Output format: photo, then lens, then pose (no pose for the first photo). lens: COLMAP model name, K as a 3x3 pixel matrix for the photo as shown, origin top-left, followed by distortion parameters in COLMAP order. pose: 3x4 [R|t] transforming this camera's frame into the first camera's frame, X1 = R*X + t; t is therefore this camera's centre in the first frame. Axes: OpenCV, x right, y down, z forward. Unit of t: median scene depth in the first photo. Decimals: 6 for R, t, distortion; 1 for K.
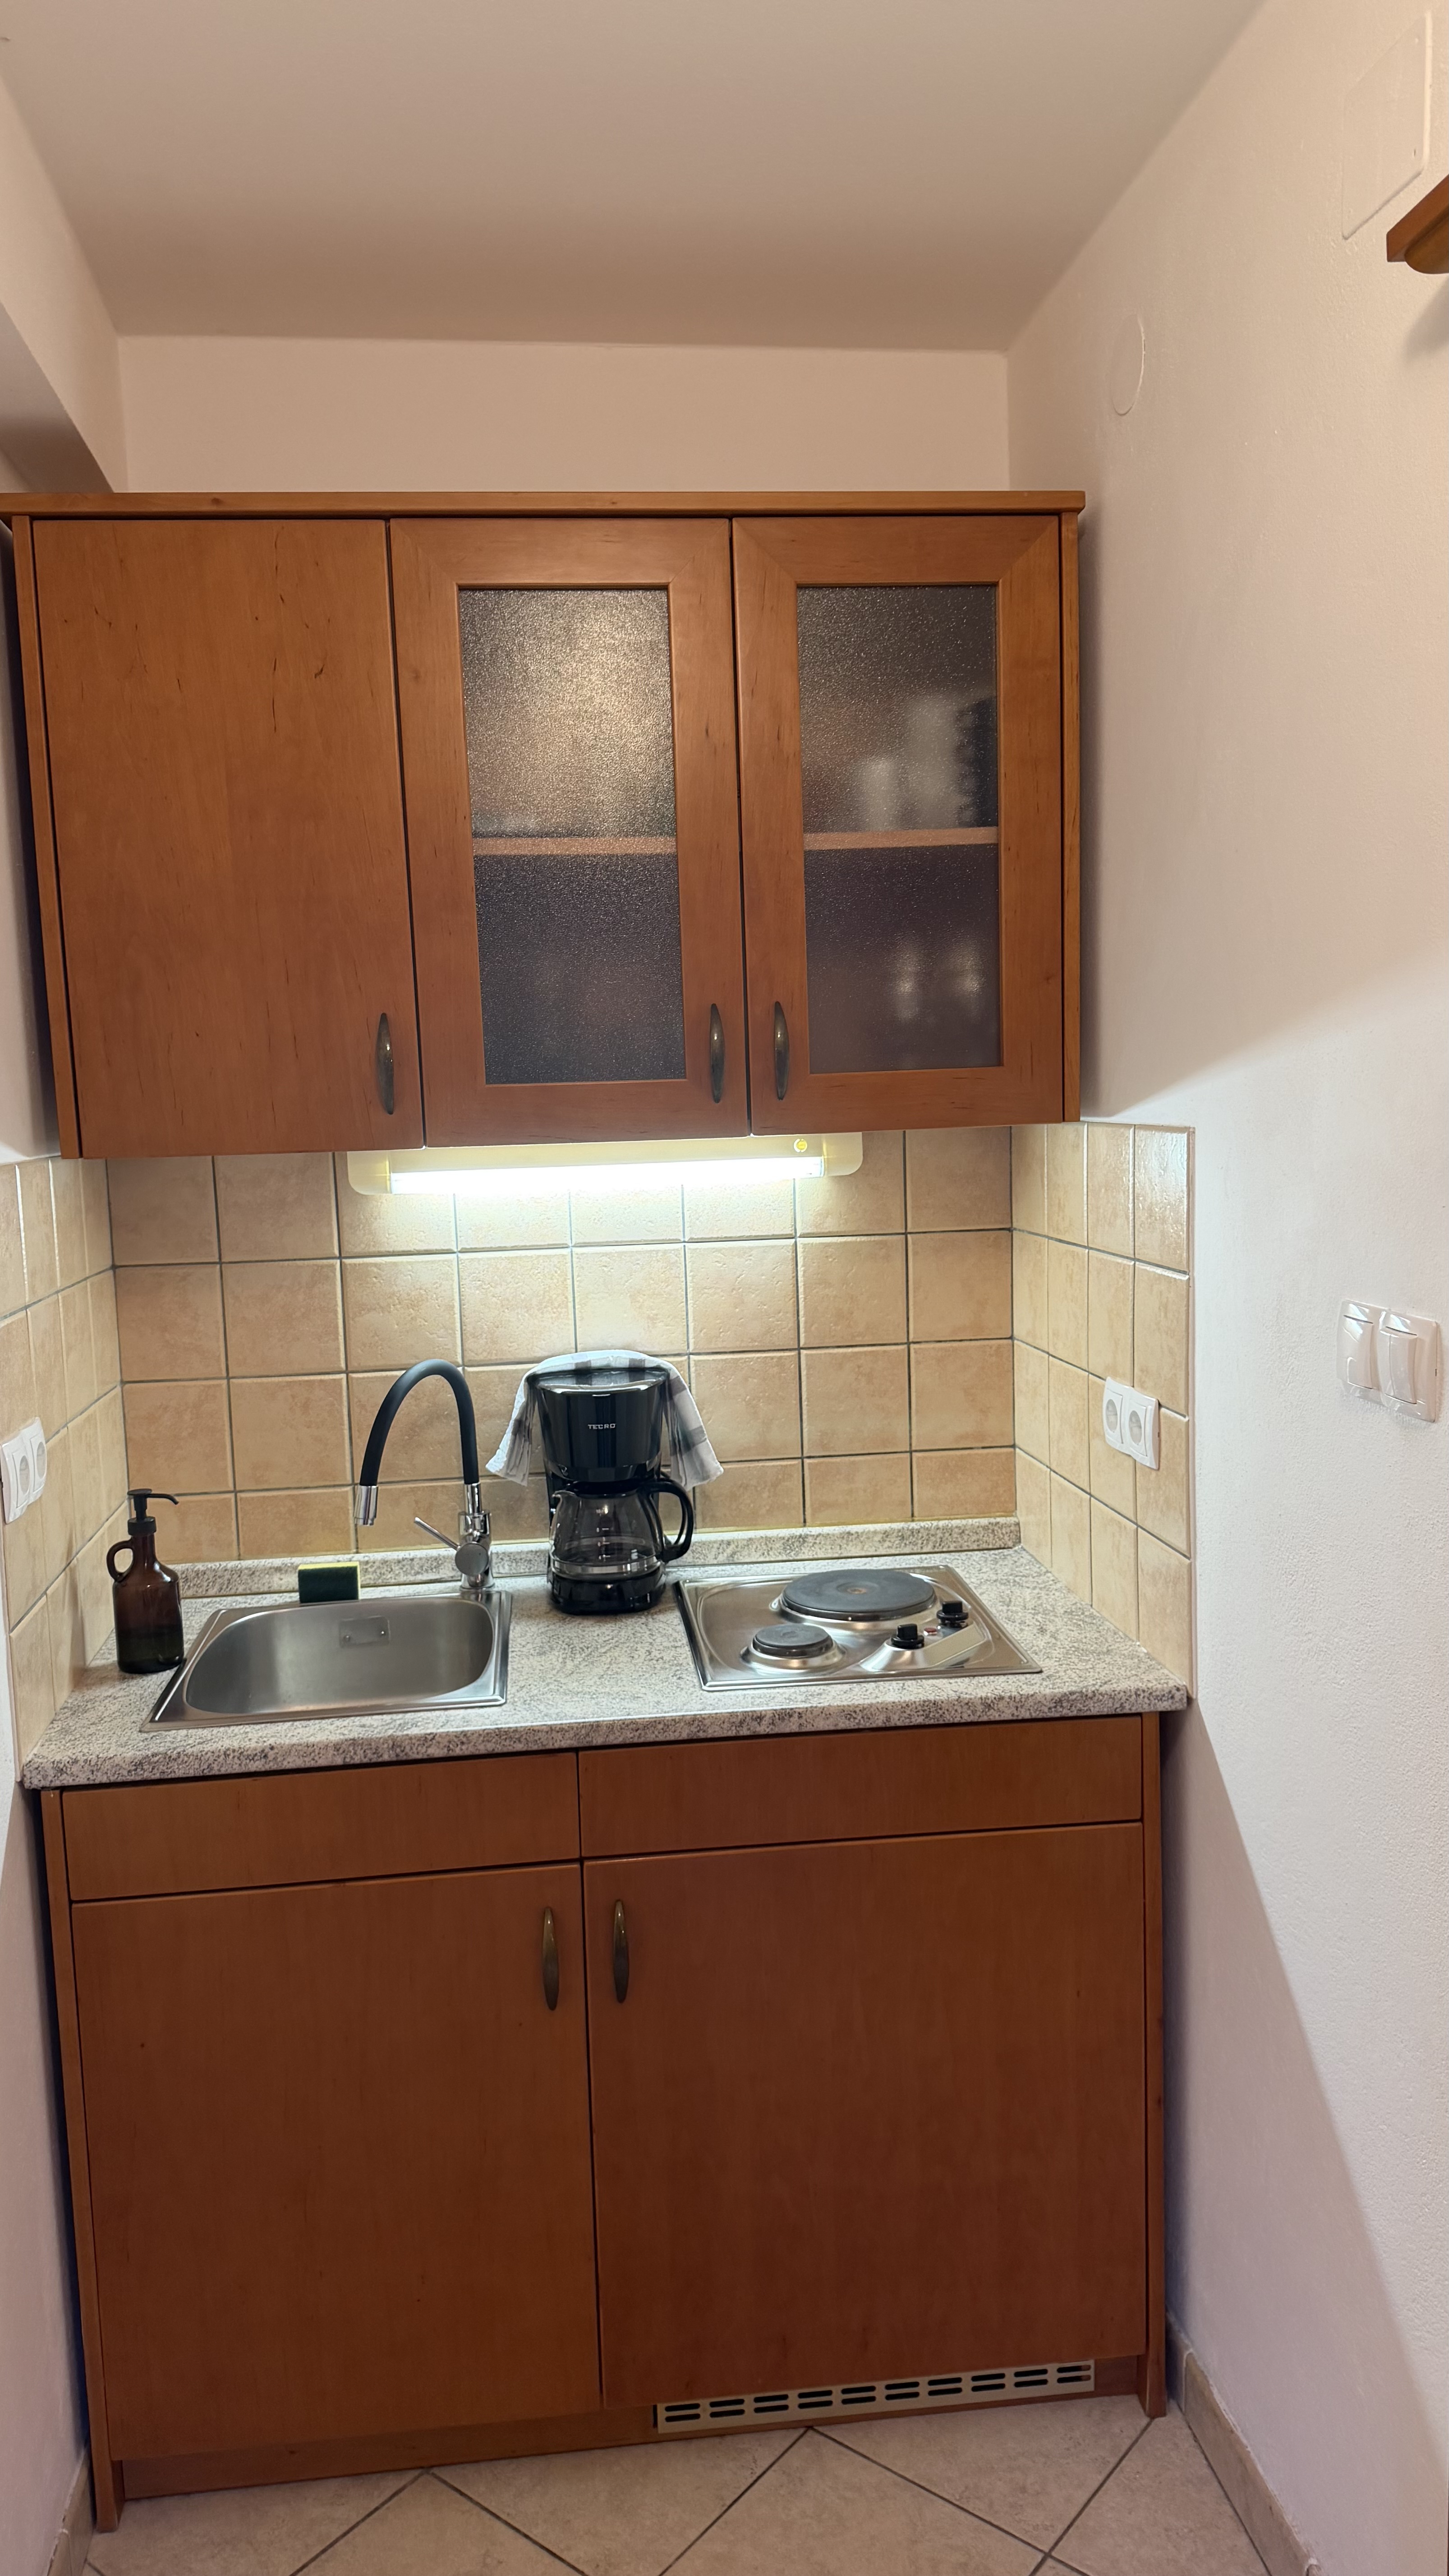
lens RADIAL K [[1803.7, 0, 744.9], [0, 1803.7, 1299.5], [0, 0, 1]] dist [0.082757, -0.109795]
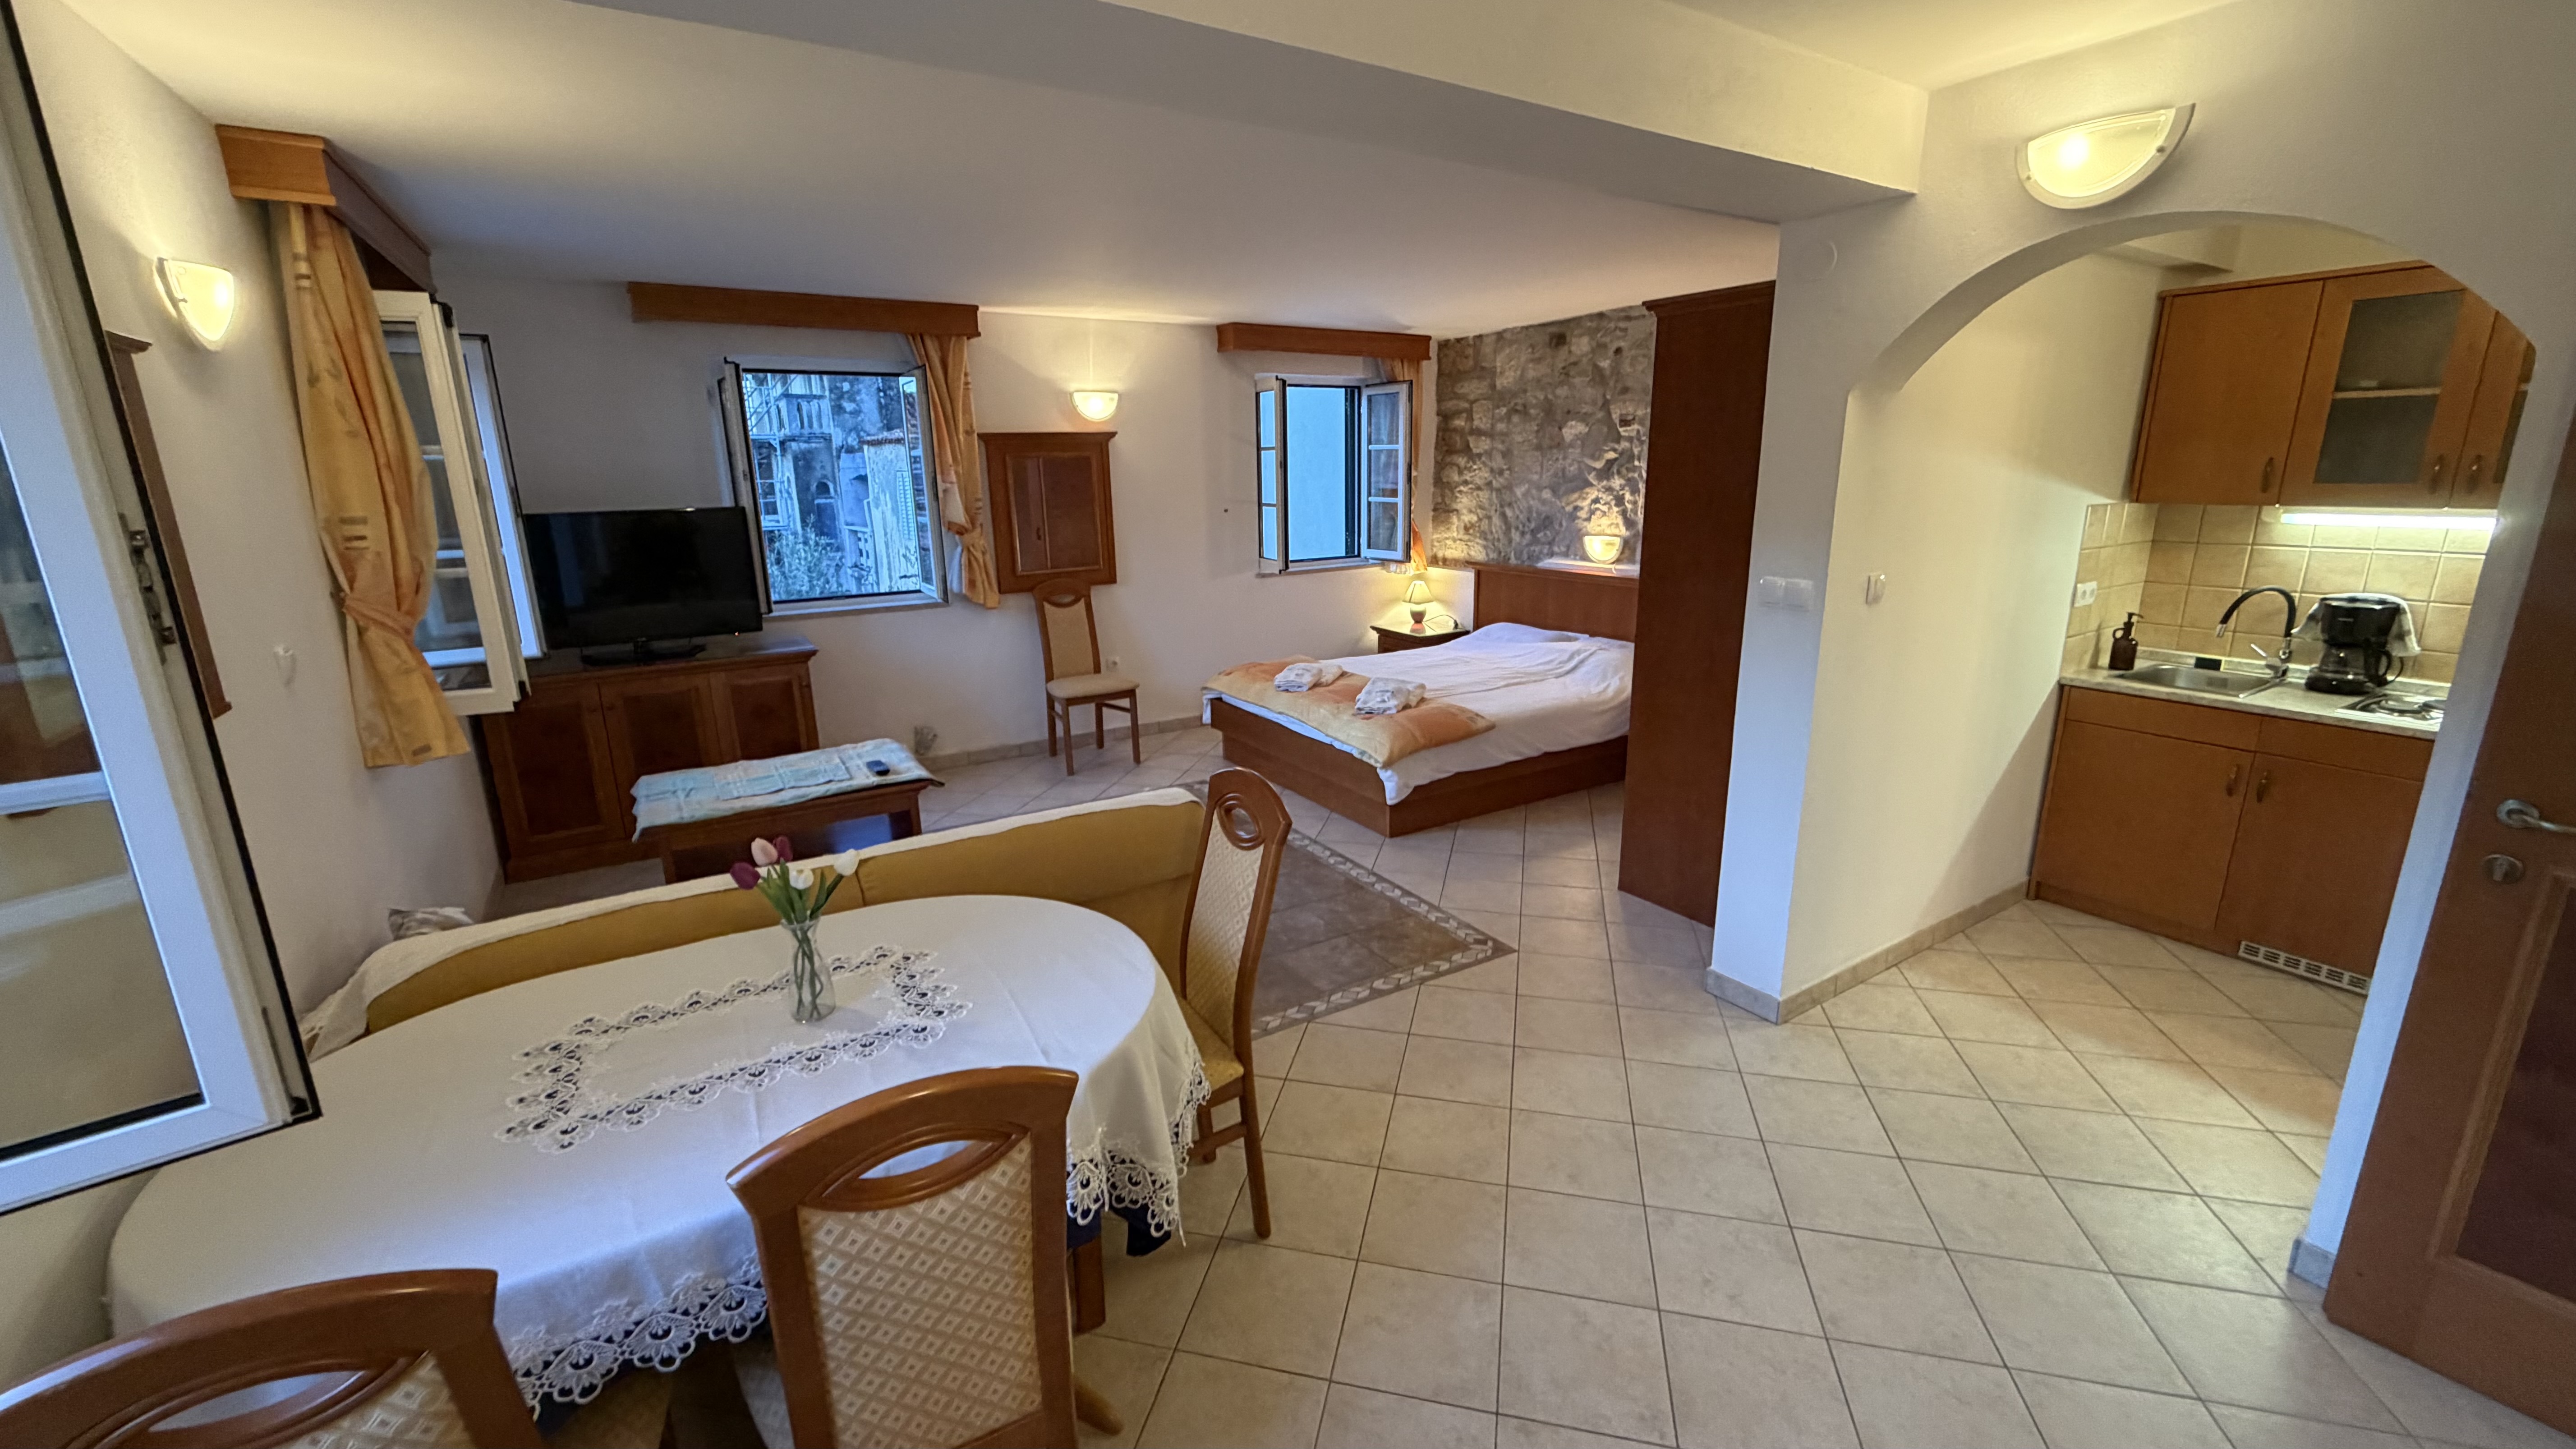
lens RADIAL K [[1025.0, 0, 1275.5], [0, 1025.0, 721.0], [0, 0, 1]] dist [-0.001681, 0.000610]
pose [[0.415785, 0.246866, -0.875317, 0.580013], [-0.103082, 0.969045, 0.224335, 0.039104], [0.903602, -0.003046, 0.428361, -0.974595]]
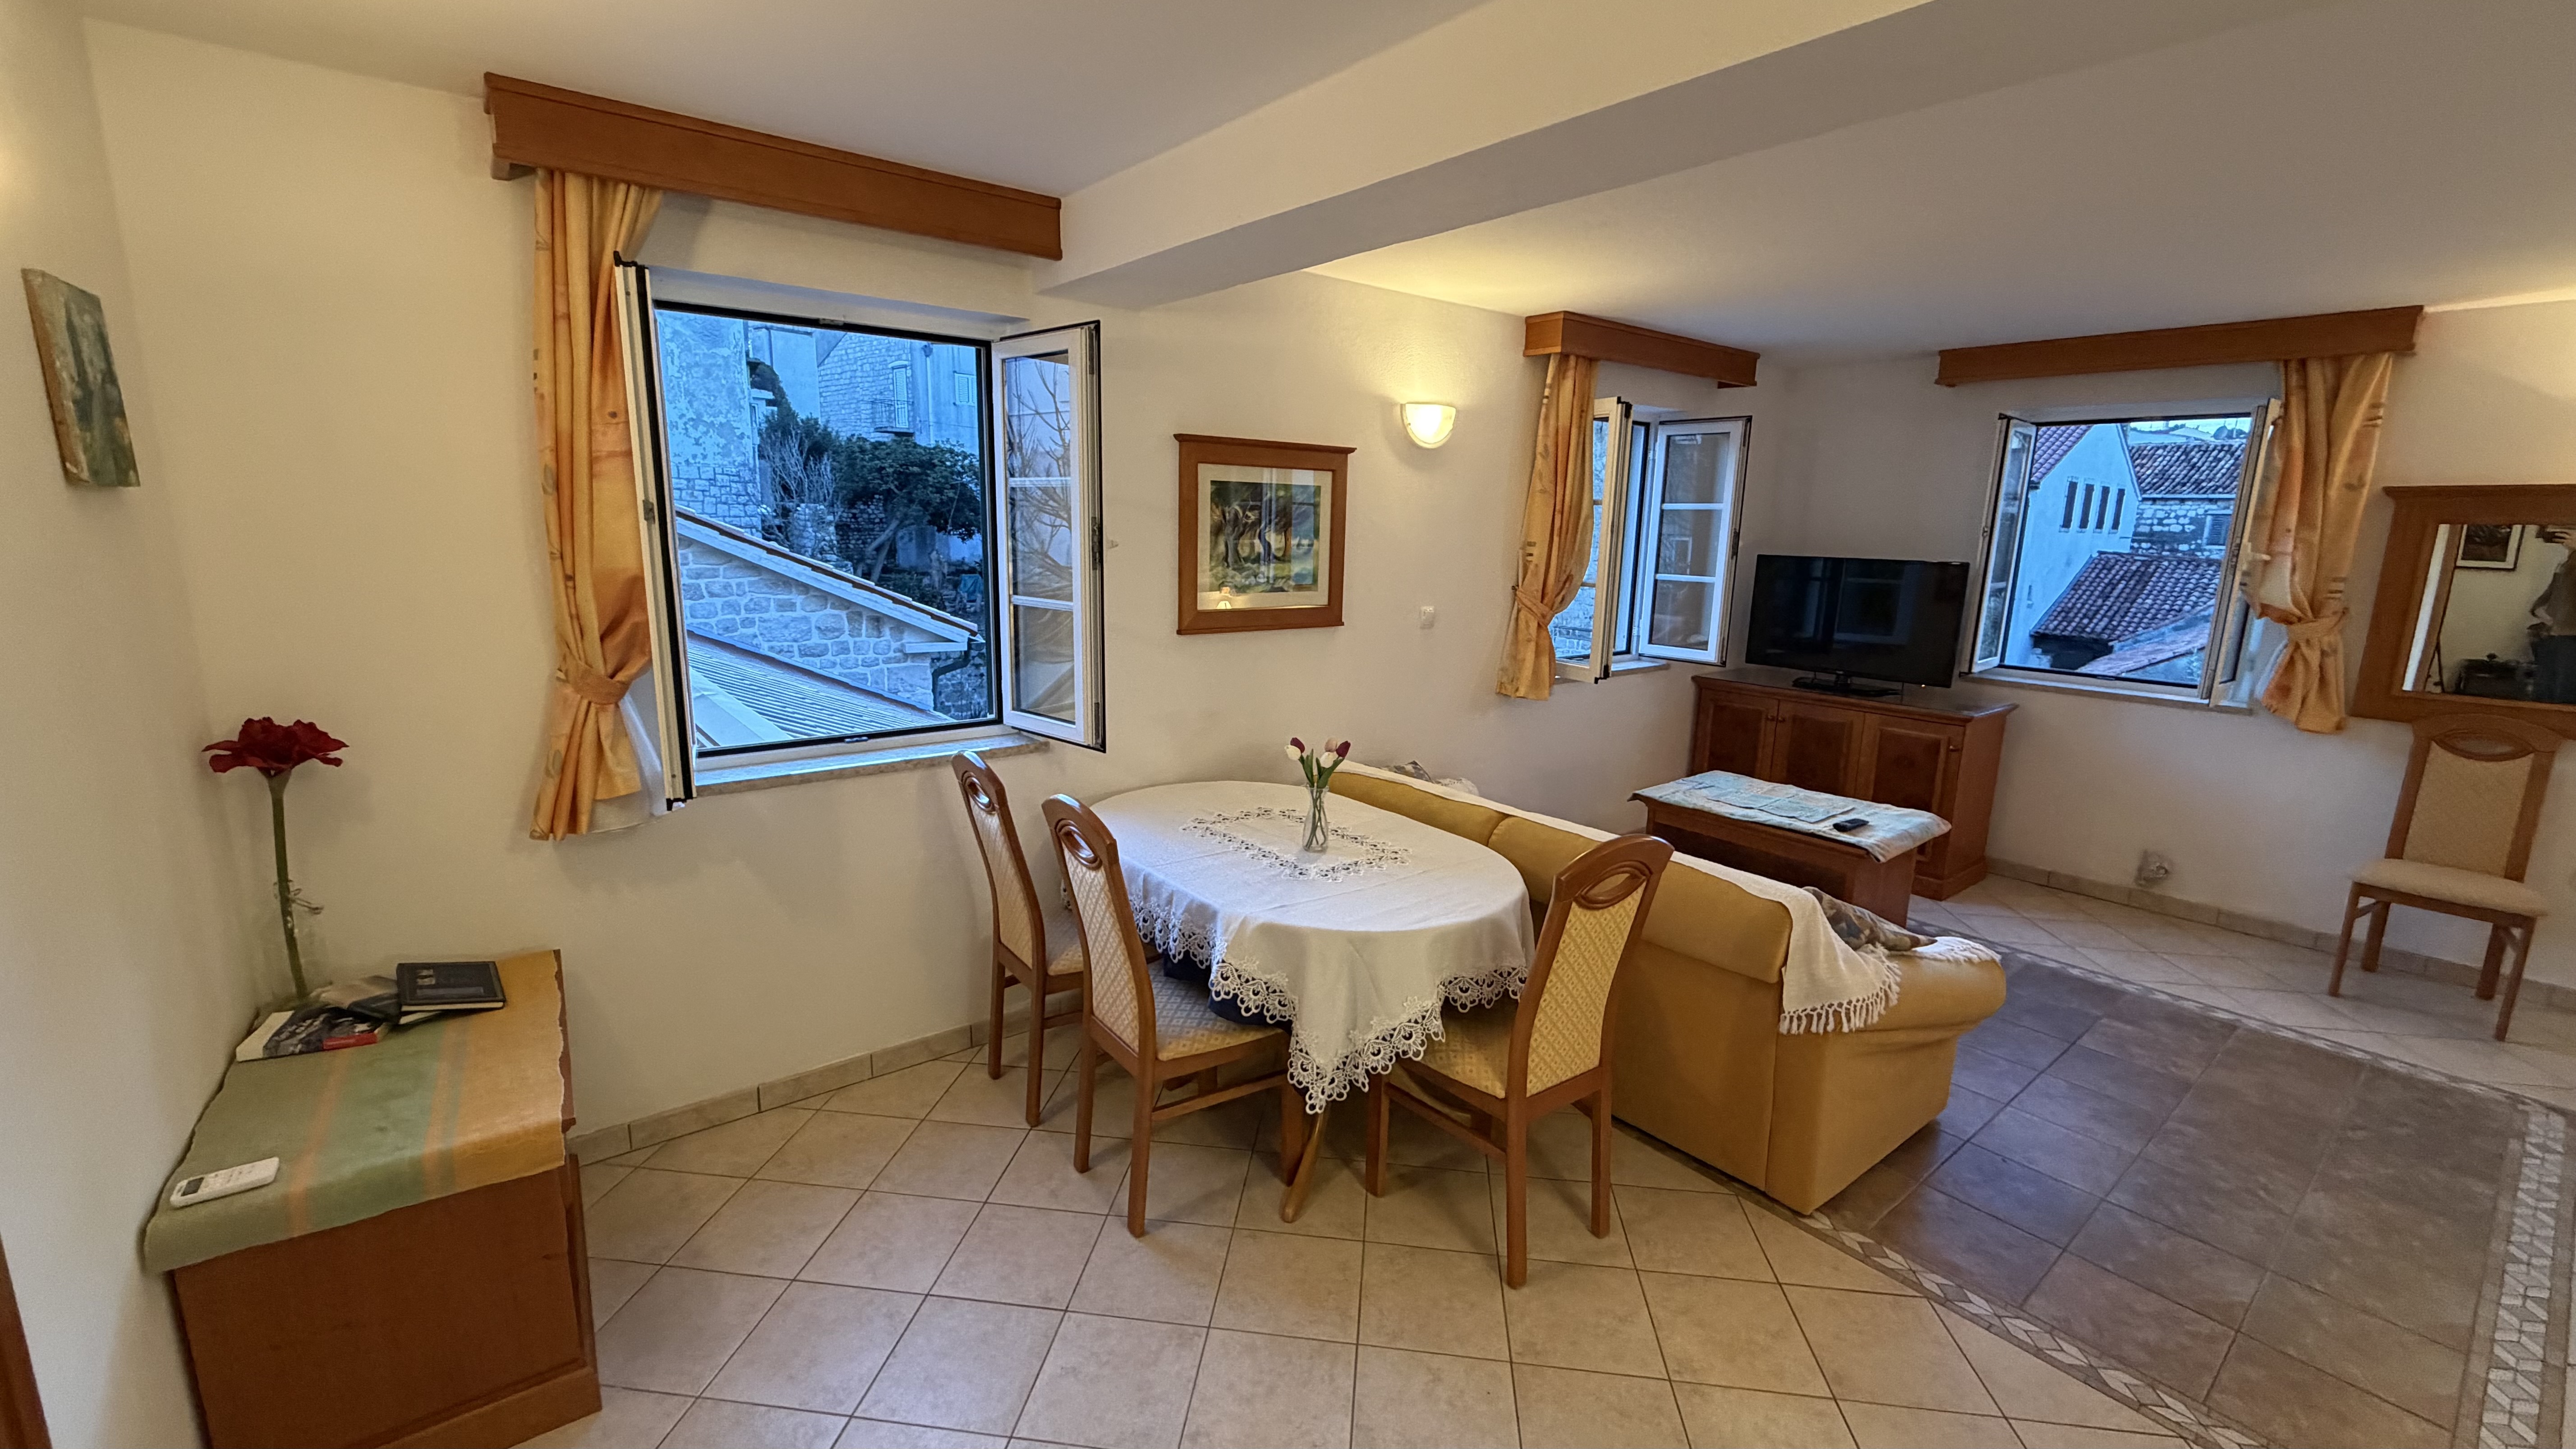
lens RADIAL K [[1025.0, 0, 1279.5], [0, 1025.0, 722.0], [0, 0, 1]] dist [-0.001681, 0.000610]
pose [[-0.853150, 0.117118, -0.508348, 0.458830], [-0.053766, 0.949541, 0.309000, -0.061723], [0.518887, 0.290955, -0.803804, -0.031232]]
